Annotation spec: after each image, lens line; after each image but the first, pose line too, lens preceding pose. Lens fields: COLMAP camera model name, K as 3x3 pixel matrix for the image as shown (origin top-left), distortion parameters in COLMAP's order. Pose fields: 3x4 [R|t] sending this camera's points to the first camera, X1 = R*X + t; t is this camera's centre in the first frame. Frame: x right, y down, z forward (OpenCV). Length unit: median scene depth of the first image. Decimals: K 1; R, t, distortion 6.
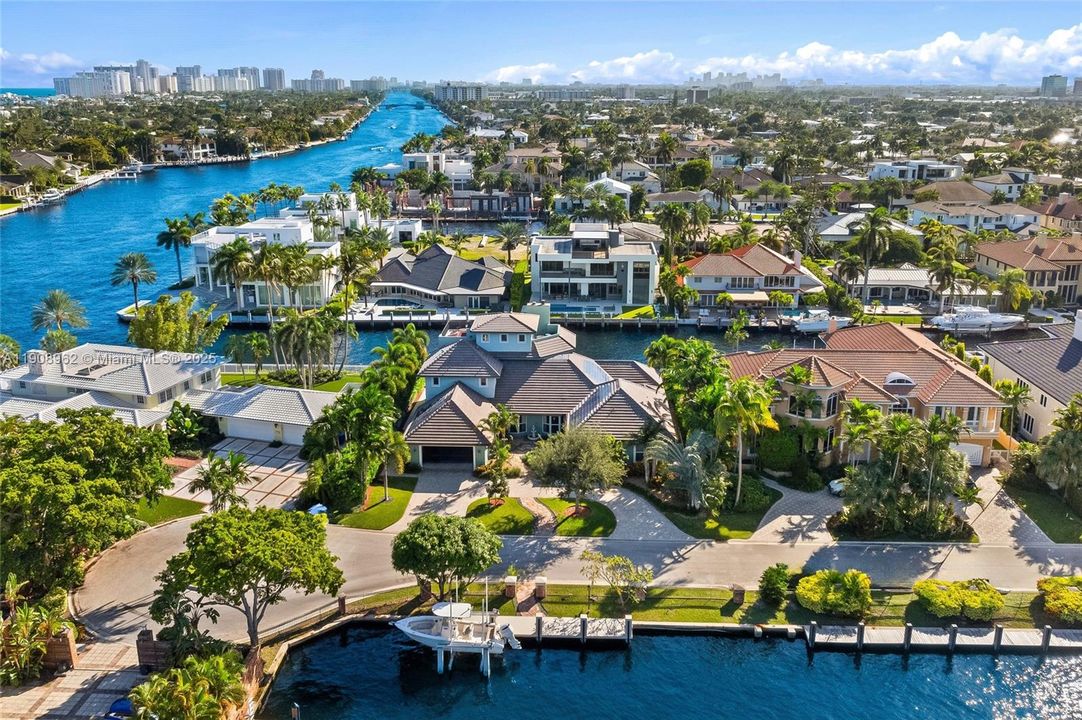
lens RADIAL K [[905.8, 0, 541.0], [0, 905.8, 360.0], [0, 0, 1]] dist [-0.001900, -0.048643]
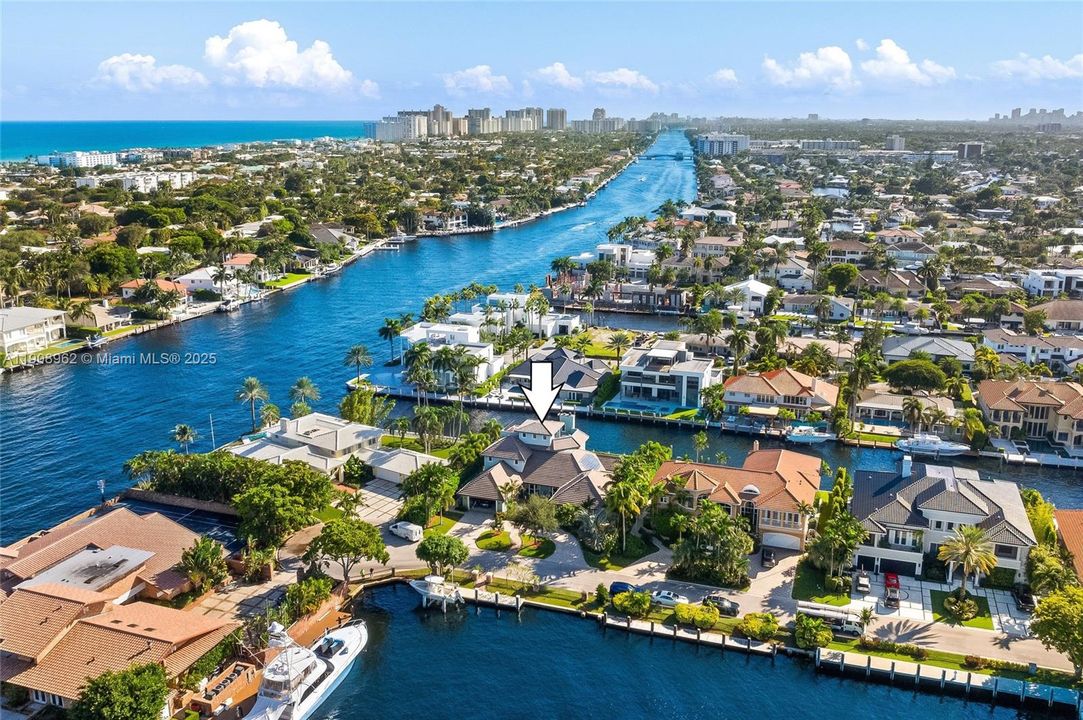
lens RADIAL K [[906.7, 0, 541.5], [0, 906.7, 360.0], [0, 0, 1]] dist [-0.001900, -0.048643]
pose [[0.957377, 0.074508, -0.279067, 0.423038], [-0.085324, 0.995993, -0.026797, -0.119954], [0.275952, 0.049466, 0.959898, -0.597931]]
